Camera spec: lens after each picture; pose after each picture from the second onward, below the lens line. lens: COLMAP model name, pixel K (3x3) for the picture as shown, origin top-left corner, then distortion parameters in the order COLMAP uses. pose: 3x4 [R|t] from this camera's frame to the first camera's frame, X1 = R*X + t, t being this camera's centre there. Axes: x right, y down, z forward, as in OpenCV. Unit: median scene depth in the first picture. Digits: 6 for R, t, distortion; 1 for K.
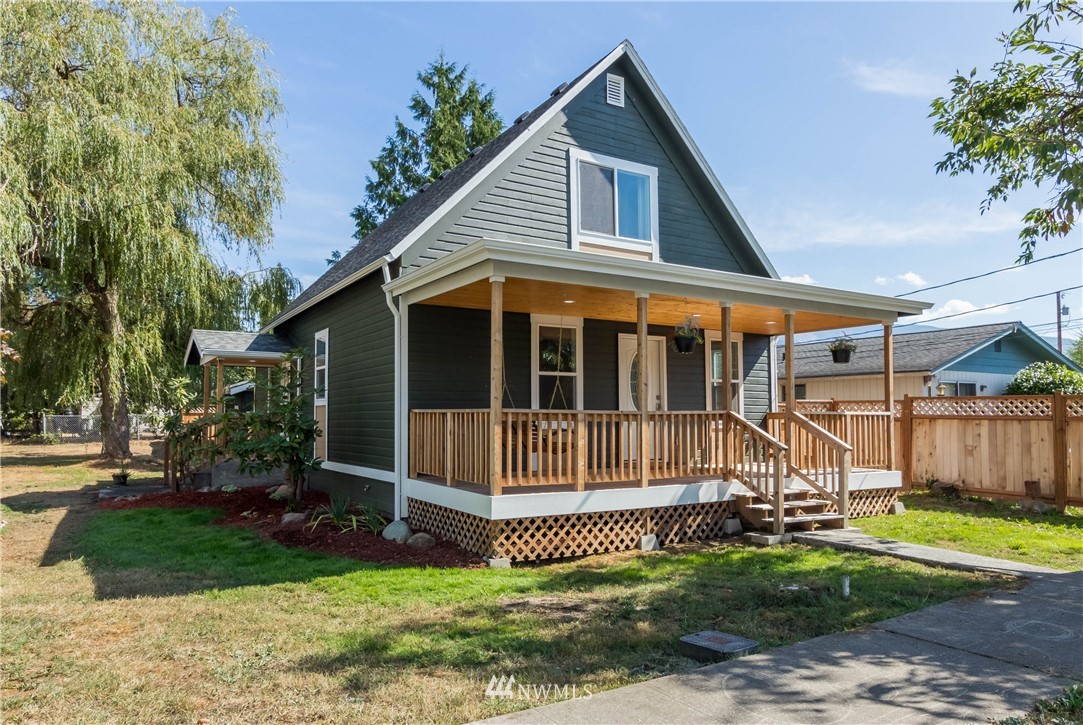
lens RADIAL K [[706.0, 0, 542.4], [0, 706.0, 367.8], [0, 0, 1]] dist [-0.002313, -0.001304]
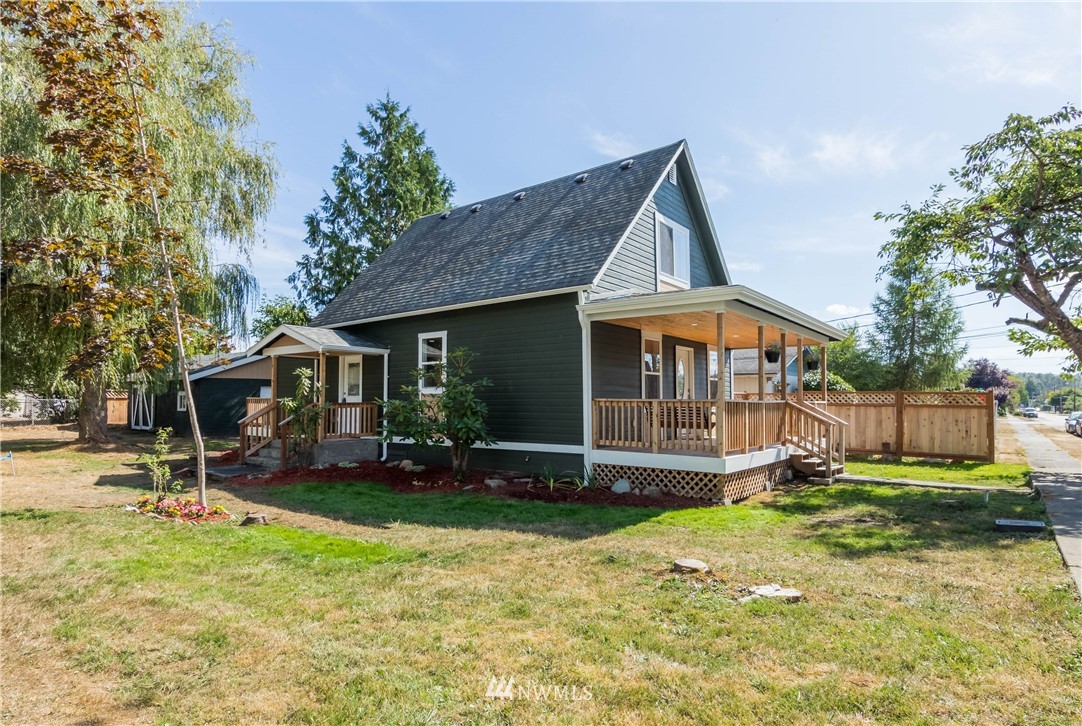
lens RADIAL K [[599.1, 0, 539.8], [0, 599.1, 365.5], [0, 0, 1]] dist [-0.035125, 0.000670]
pose [[0.939229, 0.023422, 0.342490, -0.548623], [-0.025616, 0.999670, 0.001884, -0.003446], [-0.342333, -0.010543, 0.939520, -0.033899]]
